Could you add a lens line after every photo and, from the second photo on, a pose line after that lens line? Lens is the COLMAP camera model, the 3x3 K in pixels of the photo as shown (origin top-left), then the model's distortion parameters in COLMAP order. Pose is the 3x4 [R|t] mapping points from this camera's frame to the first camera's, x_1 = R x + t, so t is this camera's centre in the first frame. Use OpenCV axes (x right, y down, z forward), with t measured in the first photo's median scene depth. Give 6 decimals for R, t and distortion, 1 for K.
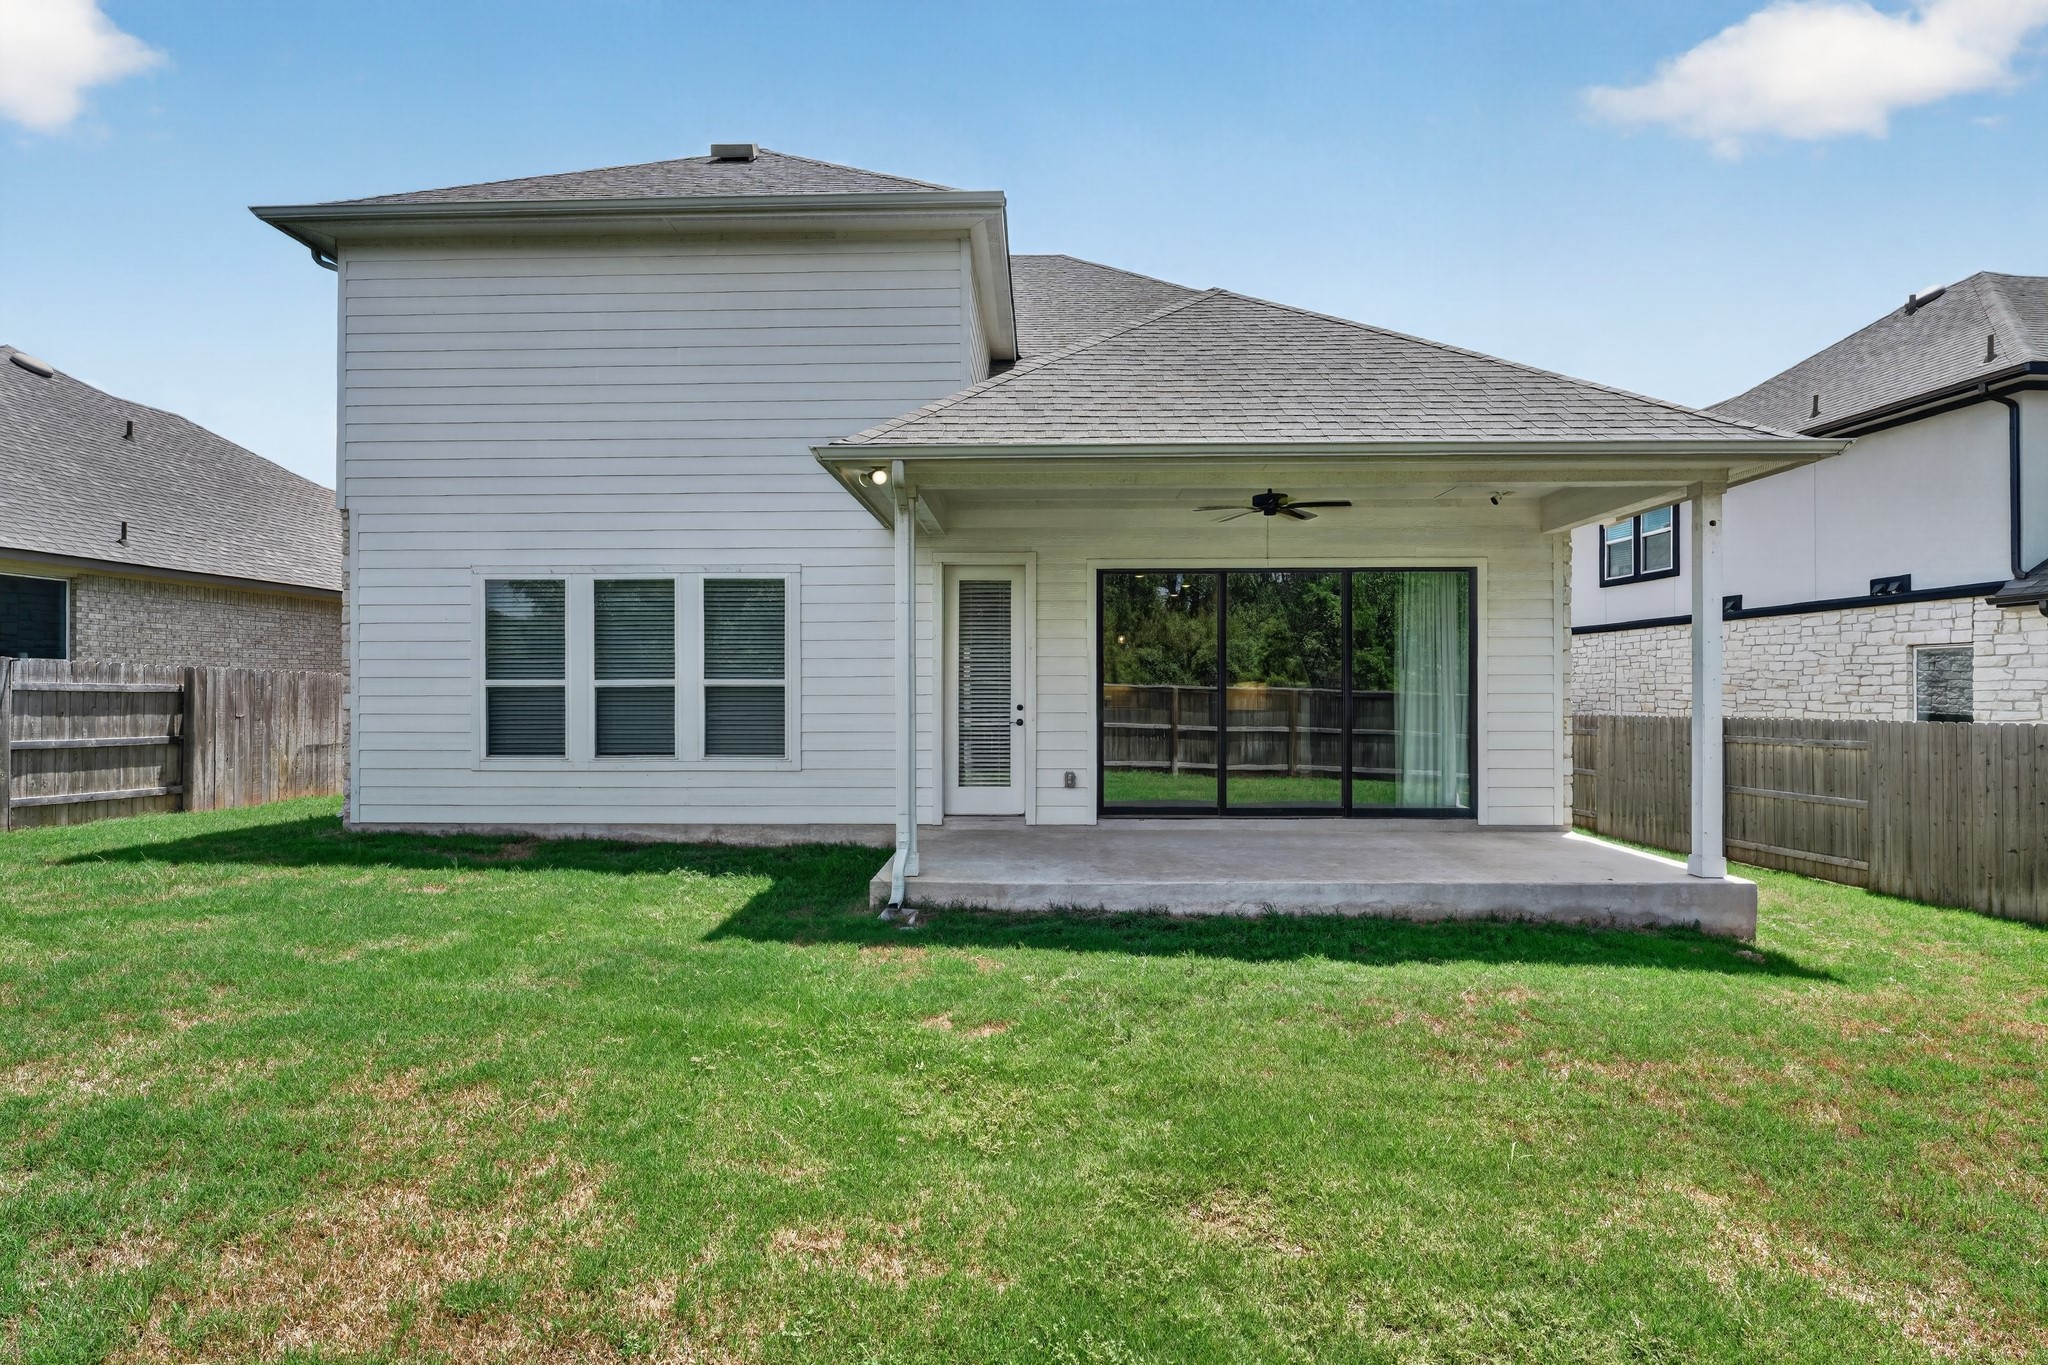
lens RADIAL K [[983.6, 0, 1024.0], [0, 983.6, 682.5], [0, 0, 1]] dist [-0.001613, -0.000177]
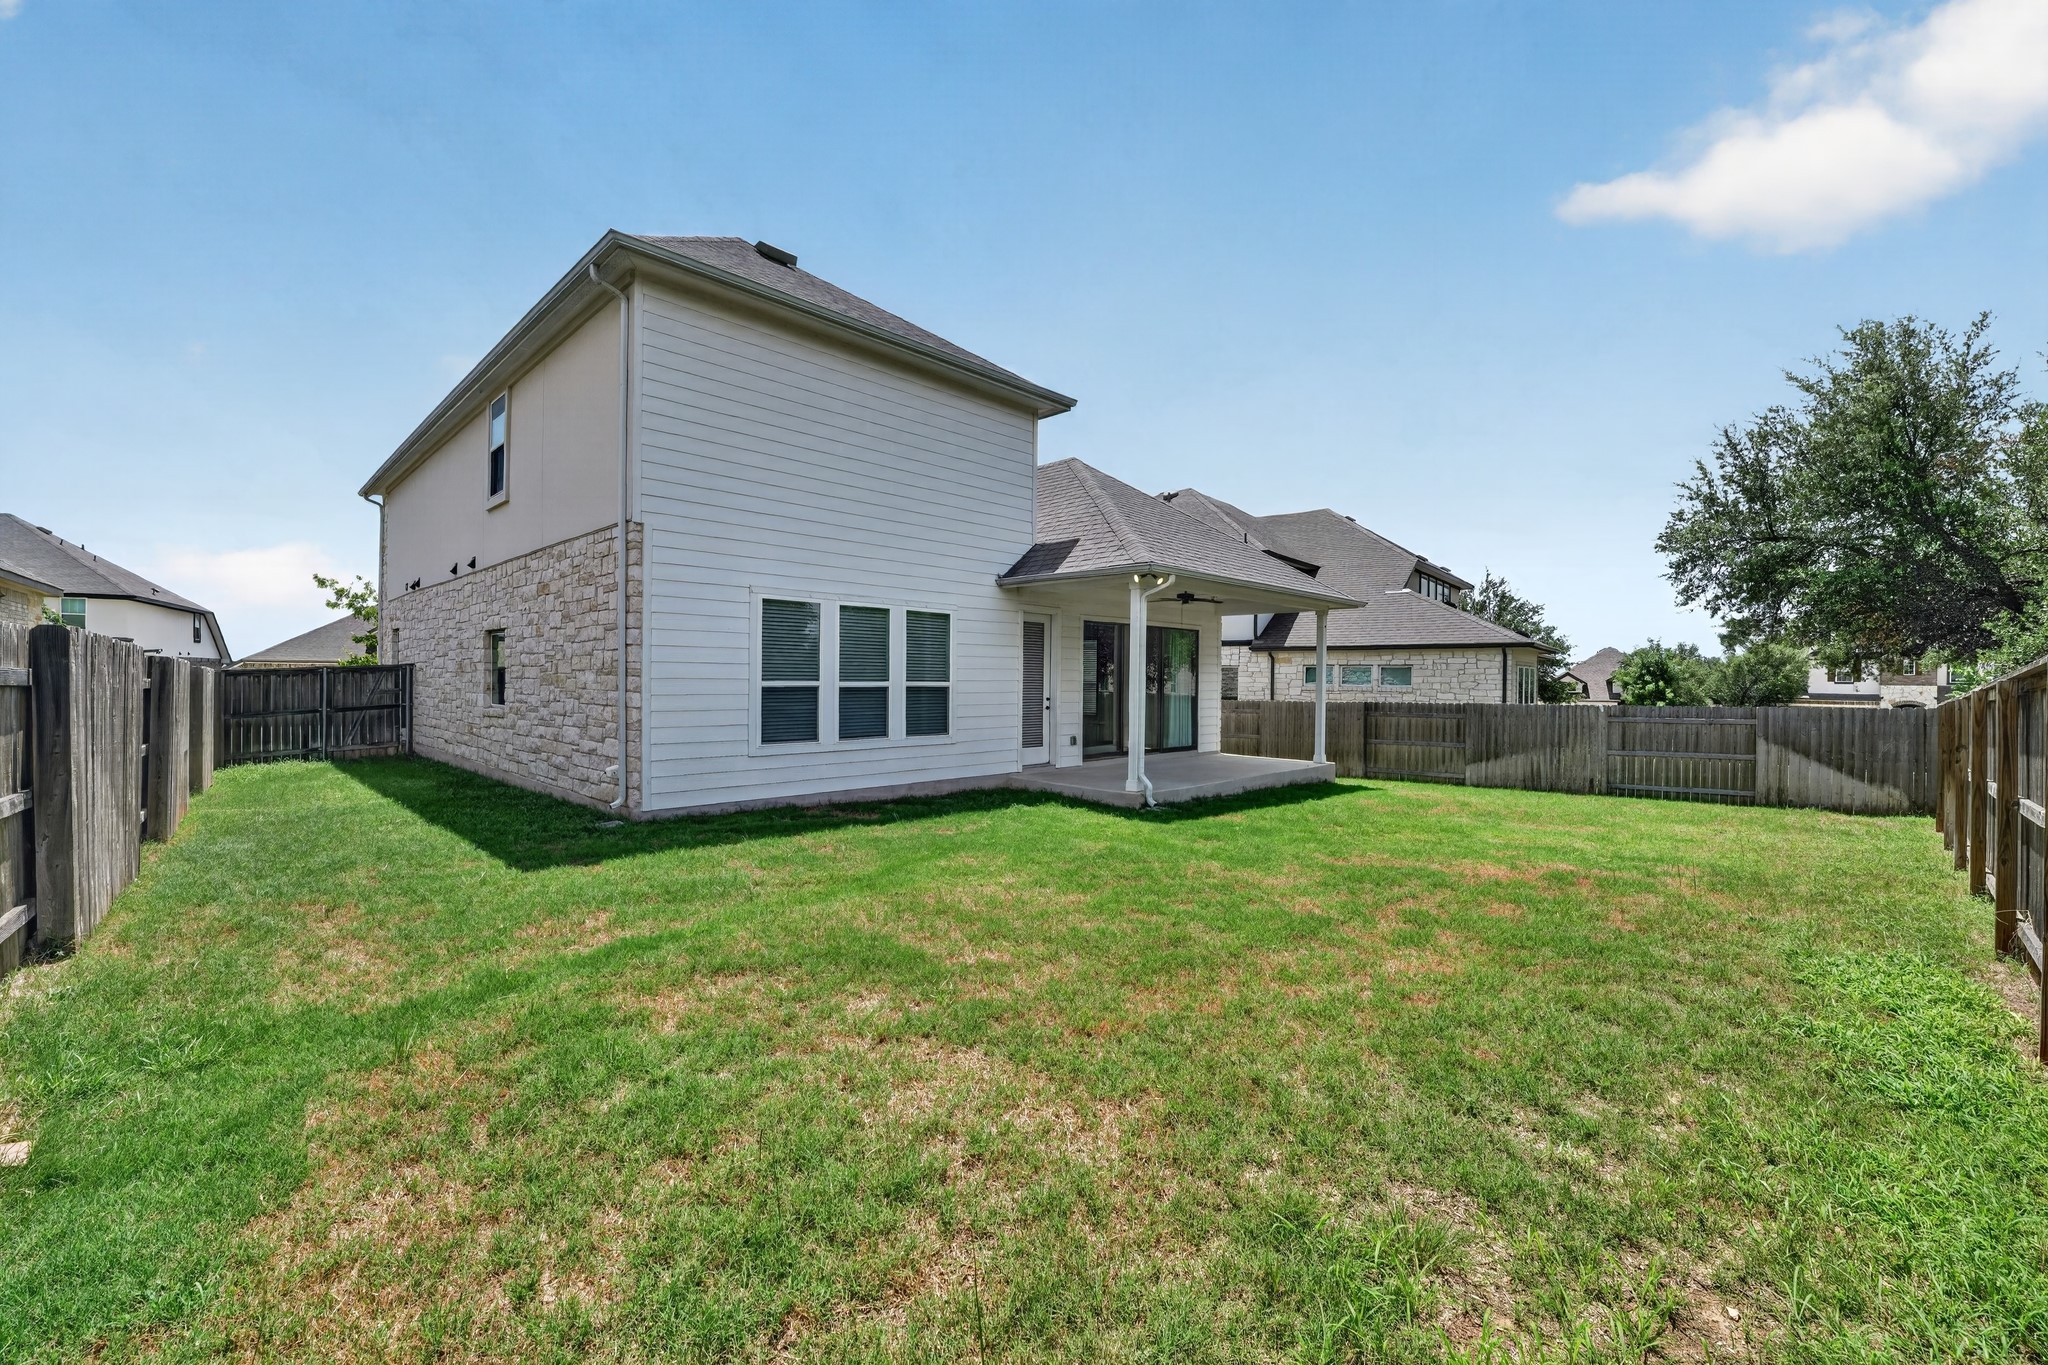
lens RADIAL K [[827.7, 0, 1028.7], [0, 827.7, 679.9], [0, 0, 1]] dist [-0.033214, 0.004444]
pose [[0.675781, 0.006276, 0.737076, -1.078094], [-0.016797, 0.999835, 0.006888, -0.016673], [-0.736911, -0.017035, 0.675775, 0.069857]]
